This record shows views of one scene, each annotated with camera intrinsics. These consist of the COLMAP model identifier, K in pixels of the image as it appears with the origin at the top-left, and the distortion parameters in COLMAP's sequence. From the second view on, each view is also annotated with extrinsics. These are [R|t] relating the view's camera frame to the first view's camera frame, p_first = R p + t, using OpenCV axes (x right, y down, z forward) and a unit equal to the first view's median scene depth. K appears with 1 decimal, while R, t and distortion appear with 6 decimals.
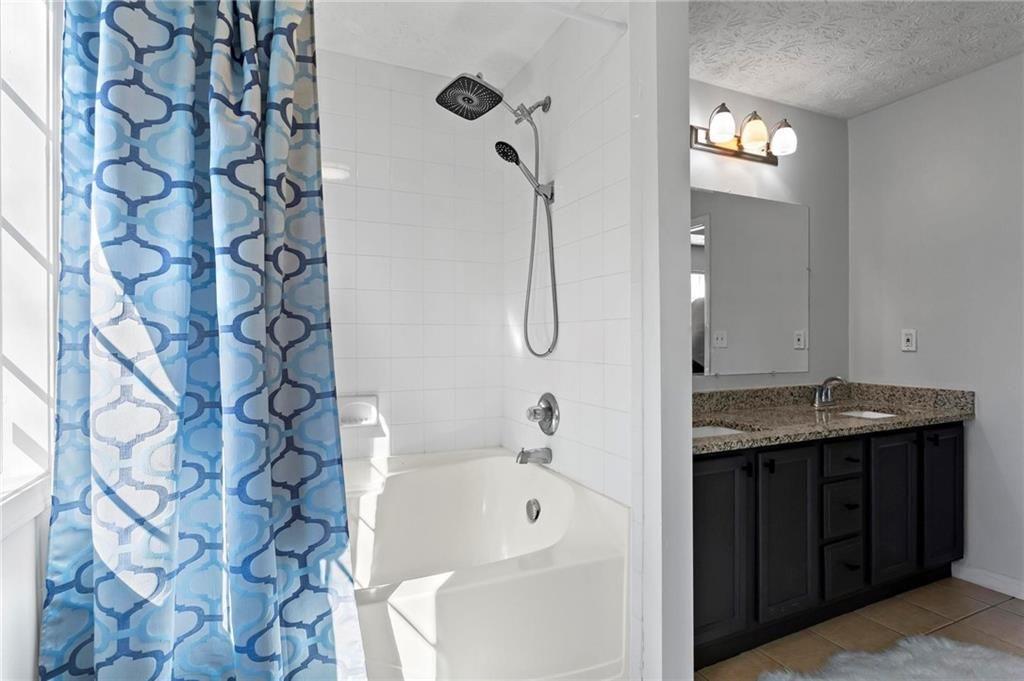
lens RADIAL K [[523.7, 0, 510.1], [0, 523.7, 337.0], [0, 0, 1]] dist [-0.002156, 0.000167]
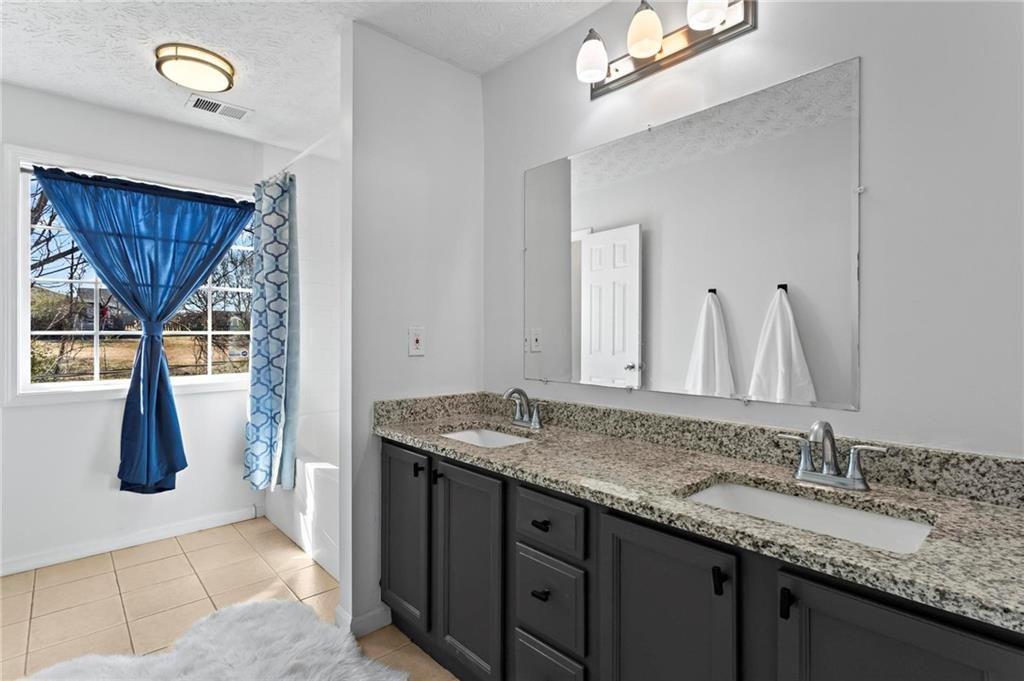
lens RADIAL K [[490.4, 0, 507.6], [0, 490.4, 340.5], [0, 0, 1]] dist [0.006210, 0.000747]
pose [[0.287160, 0.004761, -0.957871, 1.058049], [0.002520, 0.999980, 0.005726, 0.001110], [0.957879, -0.004059, 0.287142, 0.676657]]
